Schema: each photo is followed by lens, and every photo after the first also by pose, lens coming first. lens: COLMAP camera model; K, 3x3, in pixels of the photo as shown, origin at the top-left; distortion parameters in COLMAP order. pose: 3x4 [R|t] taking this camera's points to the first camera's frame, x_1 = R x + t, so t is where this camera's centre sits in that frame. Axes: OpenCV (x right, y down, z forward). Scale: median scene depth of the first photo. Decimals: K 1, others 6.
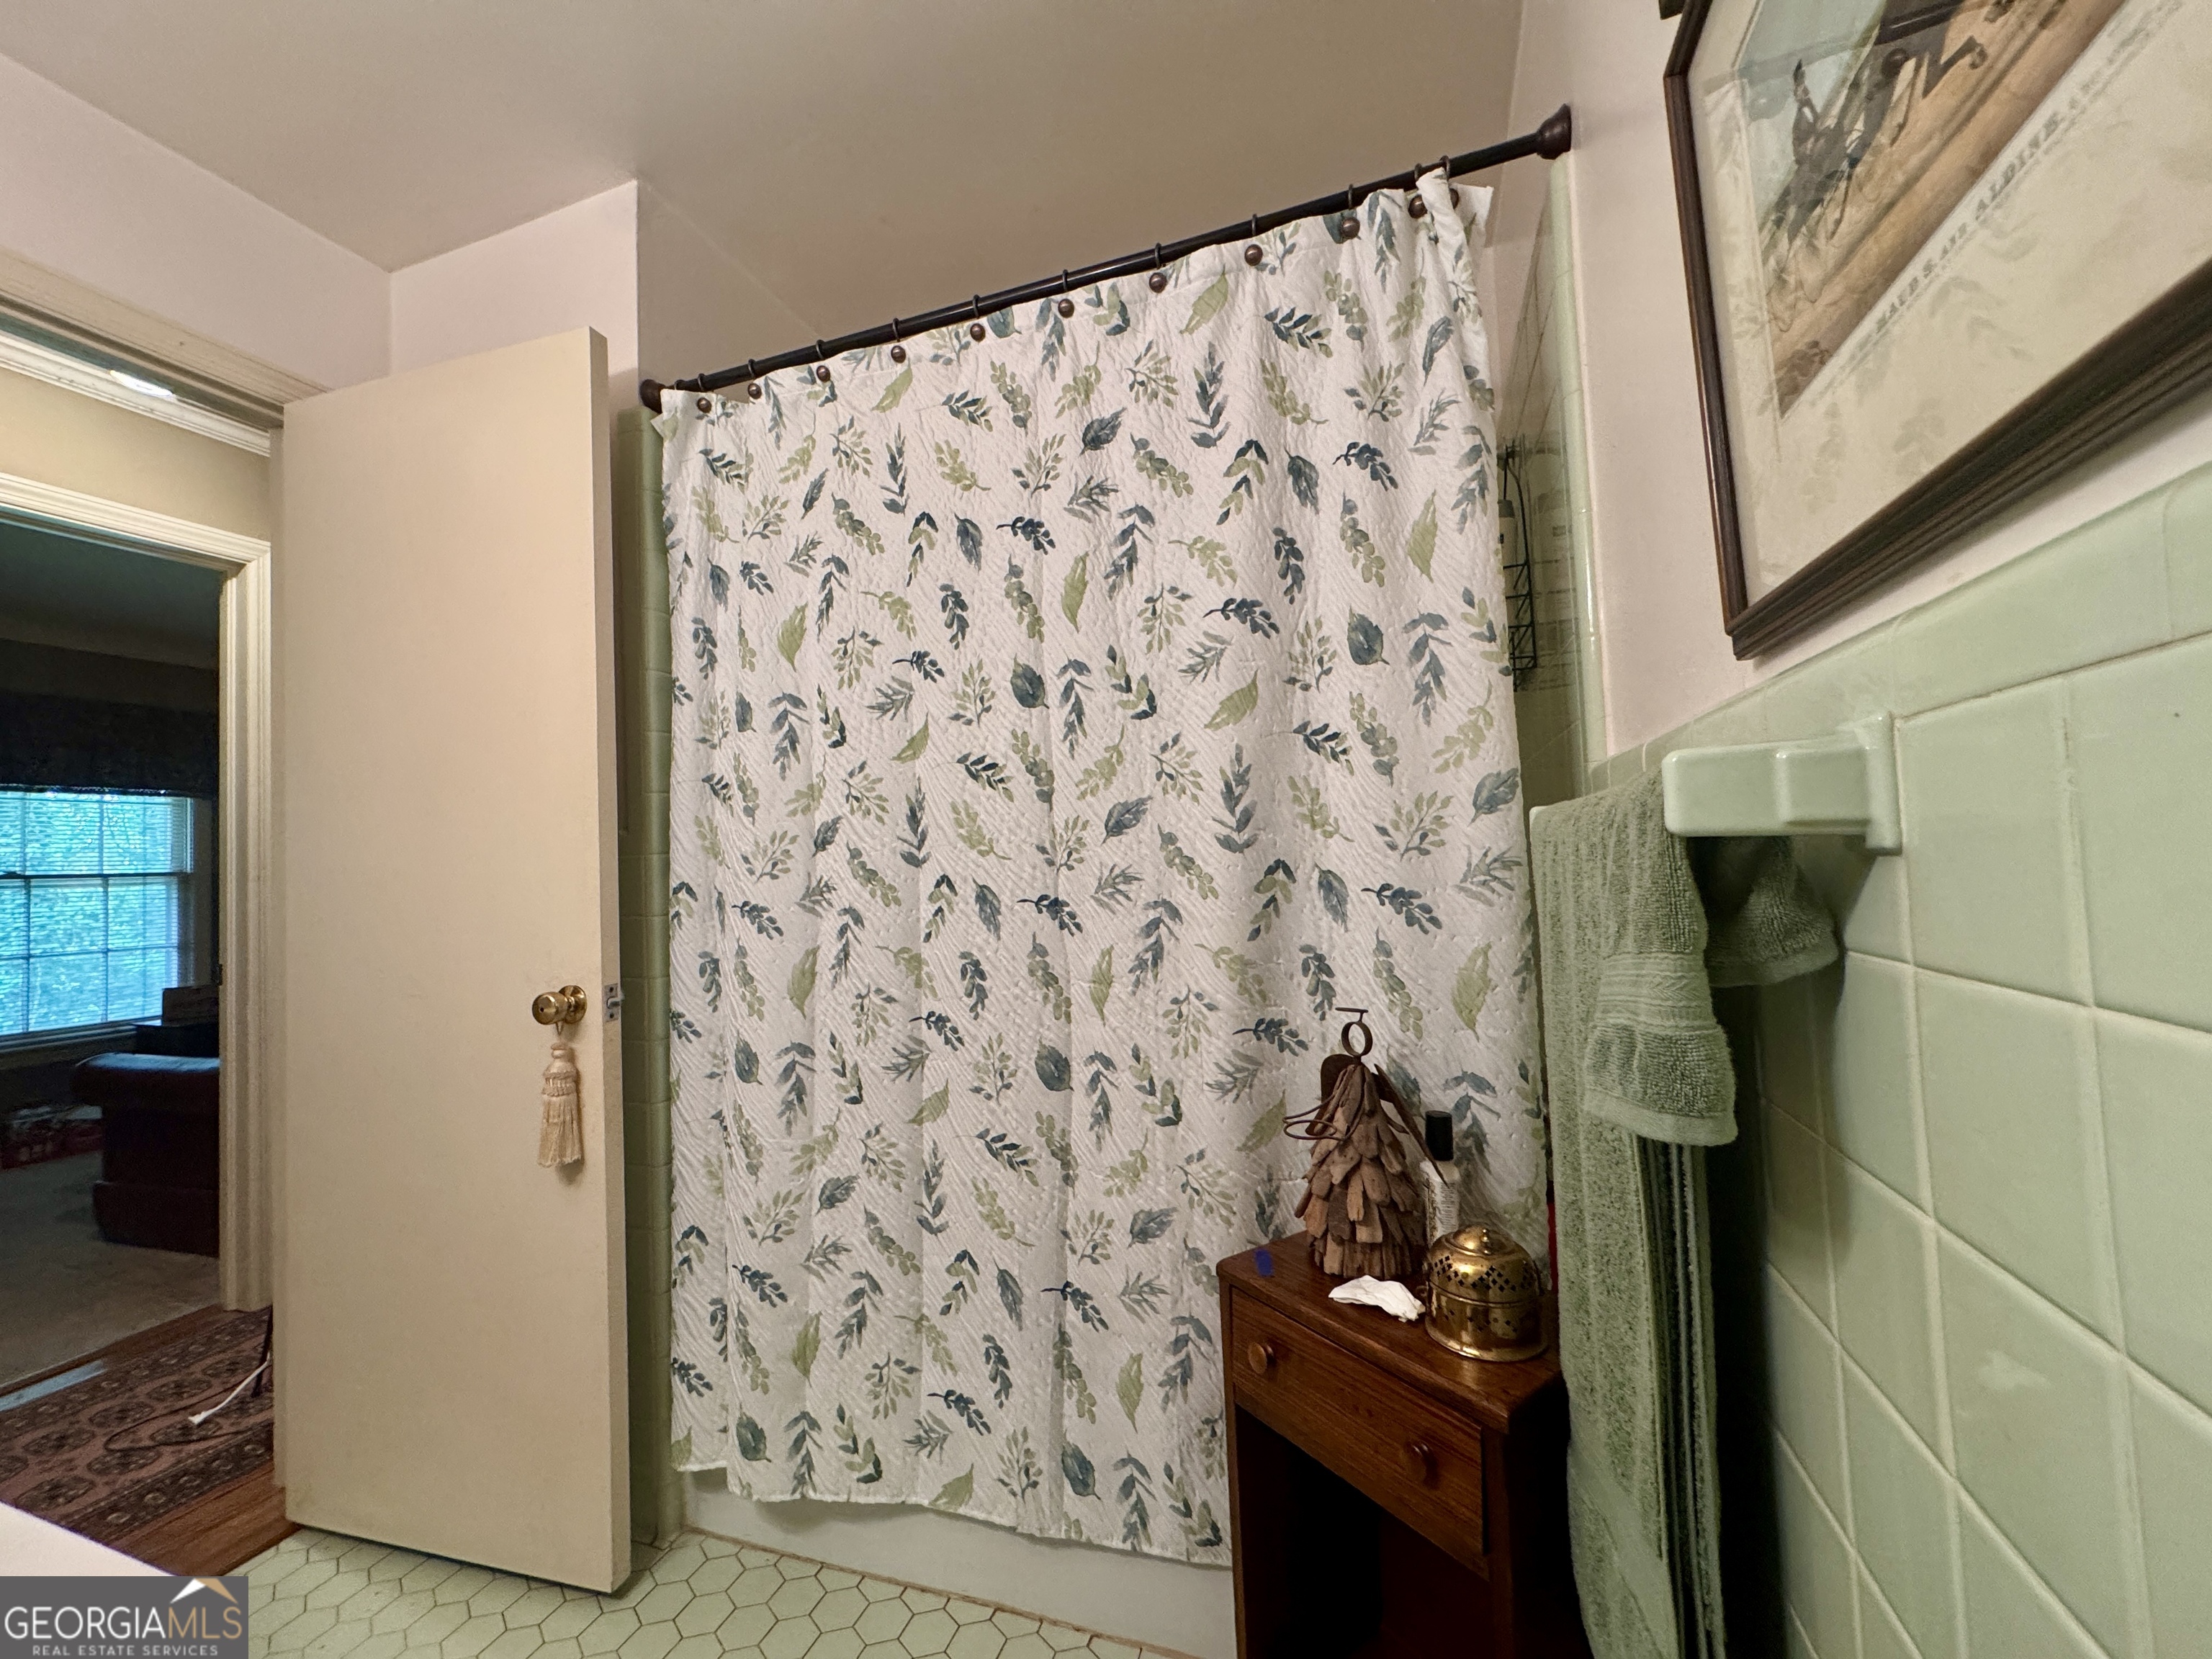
lens RADIAL K [[877.9, 0, 1107.2], [0, 877.9, 829.1], [0, 0, 1]] dist [0.000323, -0.001228]
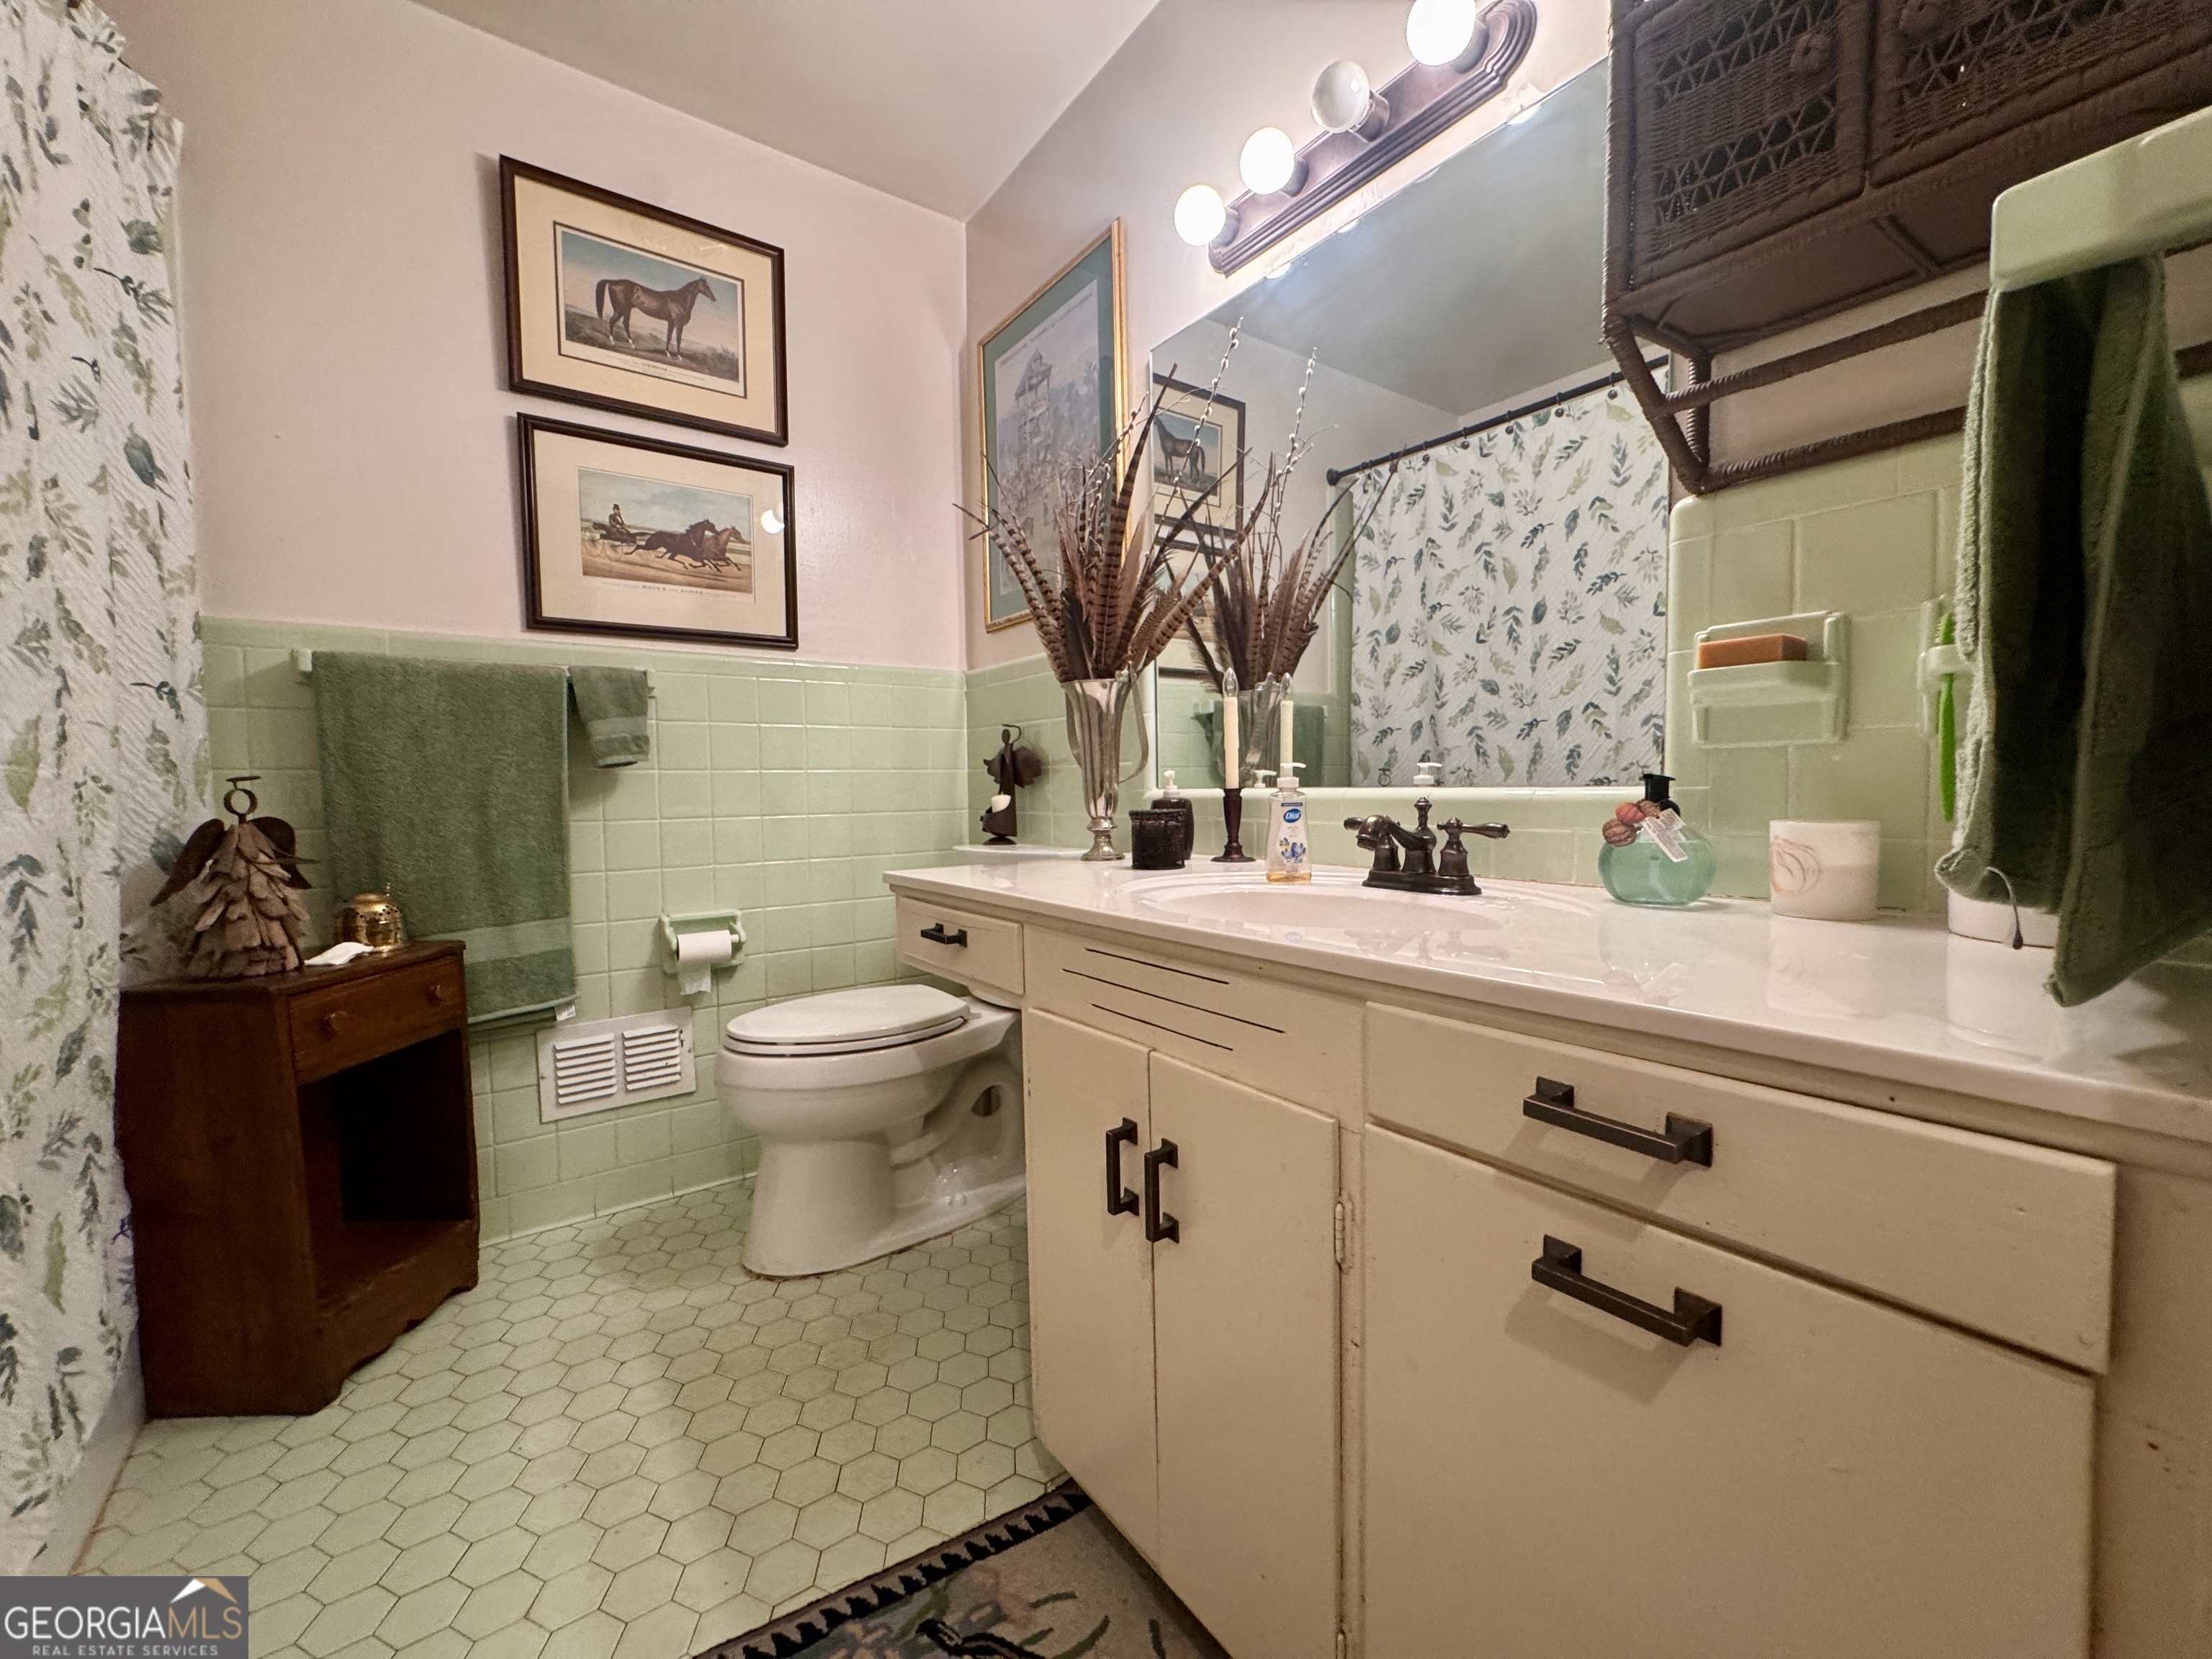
lens RADIAL K [[877.9, 0, 1107.4], [0, 877.9, 828.4], [0, 0, 1]] dist [0.000323, -0.001228]
pose [[-0.827224, 0.023311, 0.561389, -1.329585], [0.024445, 0.999686, -0.005491, 0.285233], [-0.561341, 0.009181, -0.827534, 1.217828]]
